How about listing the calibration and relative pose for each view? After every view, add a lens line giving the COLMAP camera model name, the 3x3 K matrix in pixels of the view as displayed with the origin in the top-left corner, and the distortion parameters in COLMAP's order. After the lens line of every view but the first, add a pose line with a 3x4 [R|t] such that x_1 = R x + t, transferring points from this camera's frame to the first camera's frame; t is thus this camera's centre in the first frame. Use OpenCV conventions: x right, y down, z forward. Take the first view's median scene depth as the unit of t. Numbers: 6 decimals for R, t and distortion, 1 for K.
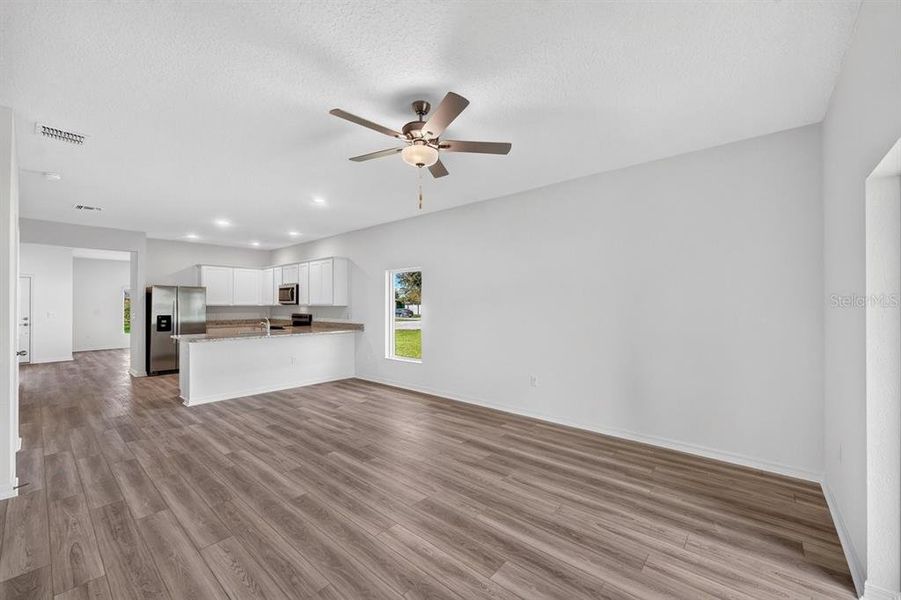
lens RADIAL K [[351.1, 0, 450.8], [0, 351.1, 305.4], [0, 0, 1]] dist [0.000168, 0.000021]
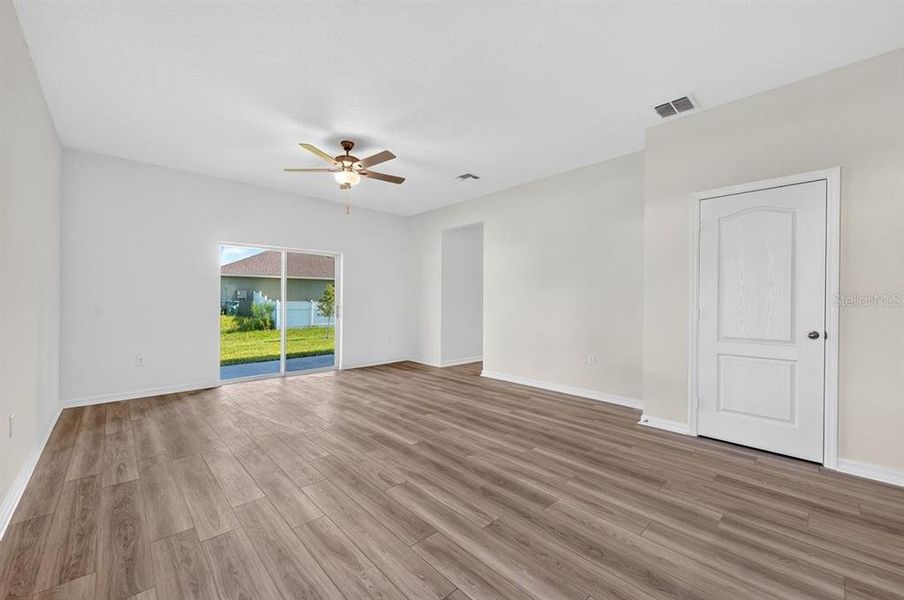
lens RADIAL K [[352.2, 0, 452.5], [0, 352.2, 299.5], [0, 0, 1]] dist [0.000168, 0.000021]
pose [[-0.994591, -0.003305, 0.103820, -0.518041], [-0.003578, 0.999991, -0.002444, 0.061556], [-0.103811, -0.002802, -0.994593, 1.842709]]
